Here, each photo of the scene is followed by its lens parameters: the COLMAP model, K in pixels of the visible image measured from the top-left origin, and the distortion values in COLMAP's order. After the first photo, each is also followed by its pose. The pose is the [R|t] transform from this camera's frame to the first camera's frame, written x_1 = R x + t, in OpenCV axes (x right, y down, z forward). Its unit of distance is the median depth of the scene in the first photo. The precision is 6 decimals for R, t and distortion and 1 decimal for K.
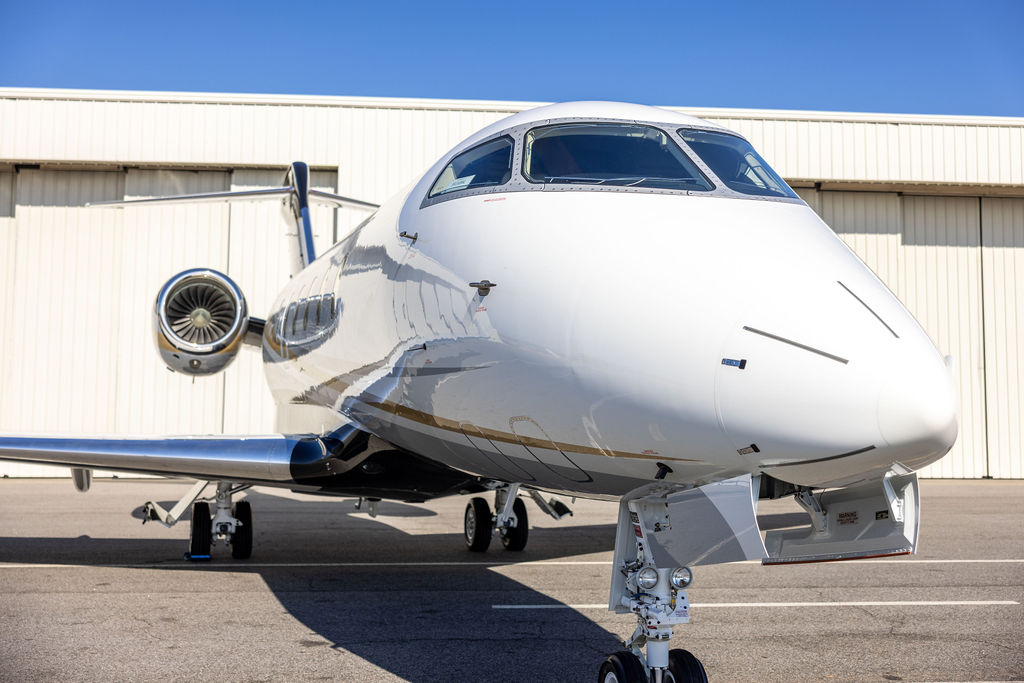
lens RADIAL K [[1204.1, 0, 521.8], [0, 1204.1, 334.1], [0, 0, 1]] dist [0.050353, 0.000000]
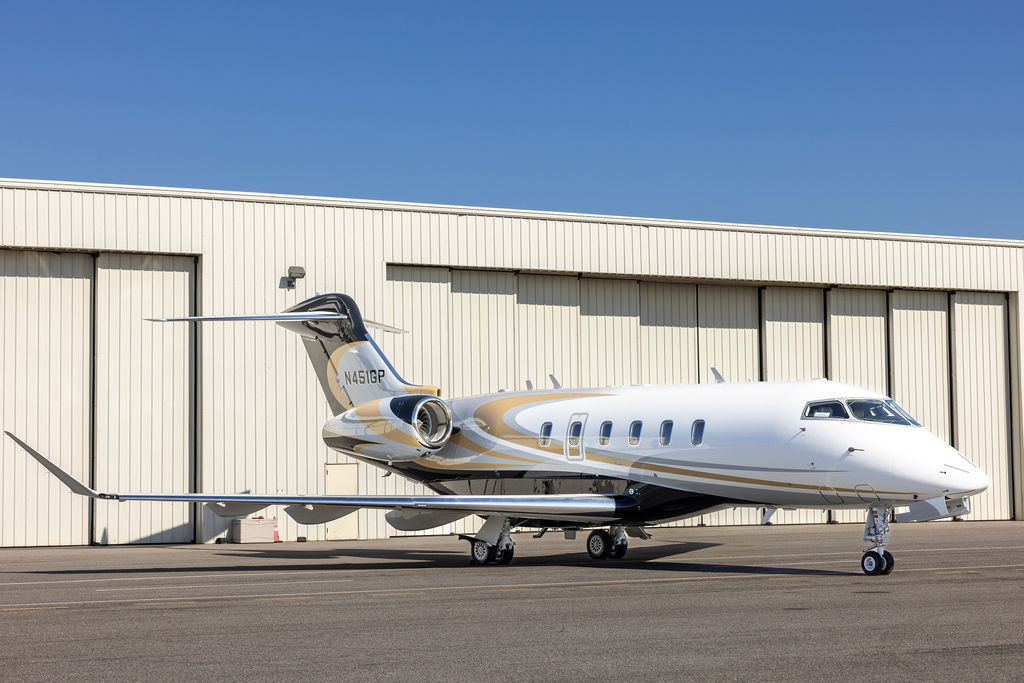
lens RADIAL K [[2049.8, 0, 509.9], [0, 2049.8, 339.9], [0, 0, 1]] dist [0.018252, 0.000000]
pose [[0.909507, 0.007805, 0.415616, -0.609269], [-0.010069, 0.999944, 0.003256, -0.065145], [-0.415568, -0.007146, 0.909534, -0.722298]]
